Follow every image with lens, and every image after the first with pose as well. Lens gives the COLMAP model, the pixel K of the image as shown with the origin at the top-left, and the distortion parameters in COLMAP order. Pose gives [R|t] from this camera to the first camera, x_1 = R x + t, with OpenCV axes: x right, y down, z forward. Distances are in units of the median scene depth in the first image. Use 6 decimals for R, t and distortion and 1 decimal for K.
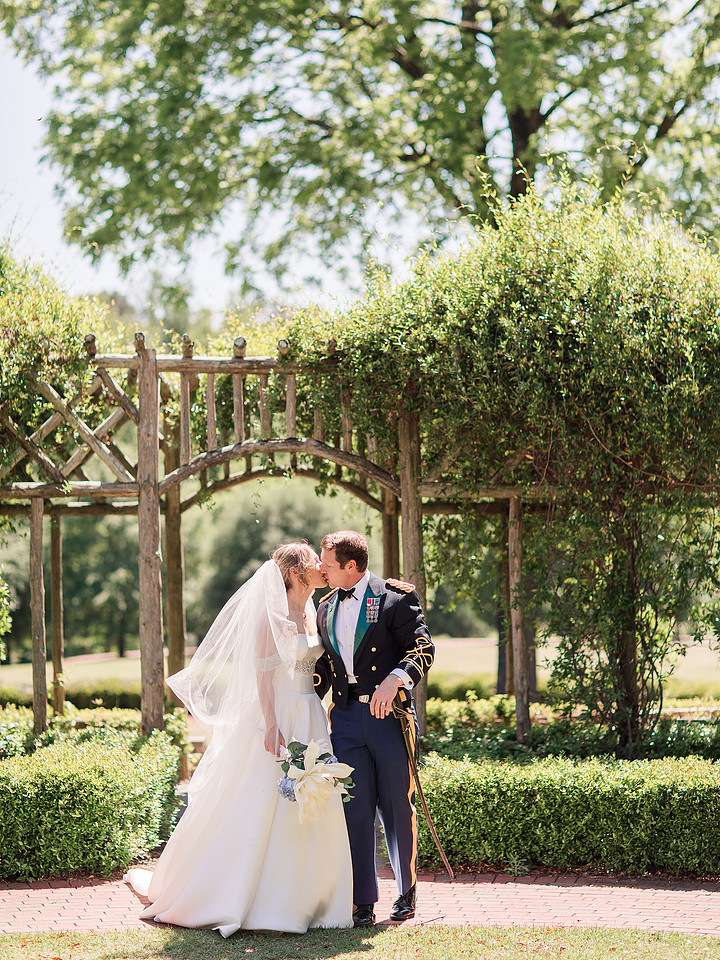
lens RADIAL K [[2617.7, 0, 359.7], [0, 2617.7, 452.1], [0, 0, 1]] dist [0.087552, 0.449951]
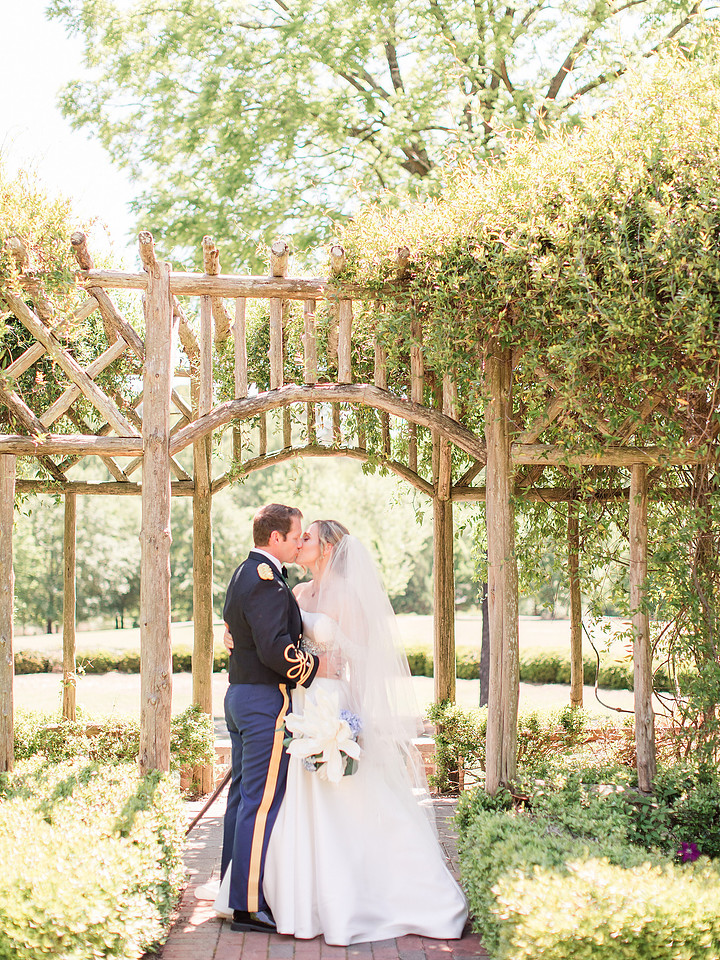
lens RADIAL K [[1590.7, 0, 359.6], [0, 1590.7, 446.4], [0, 0, 1]] dist [0.015896, 0.031004]
pose [[0.999848, 0.016976, 0.003994, -0.023347], [-0.016839, 0.999339, -0.032211, 0.027980], [-0.004538, 0.032139, 0.999473, 0.537130]]
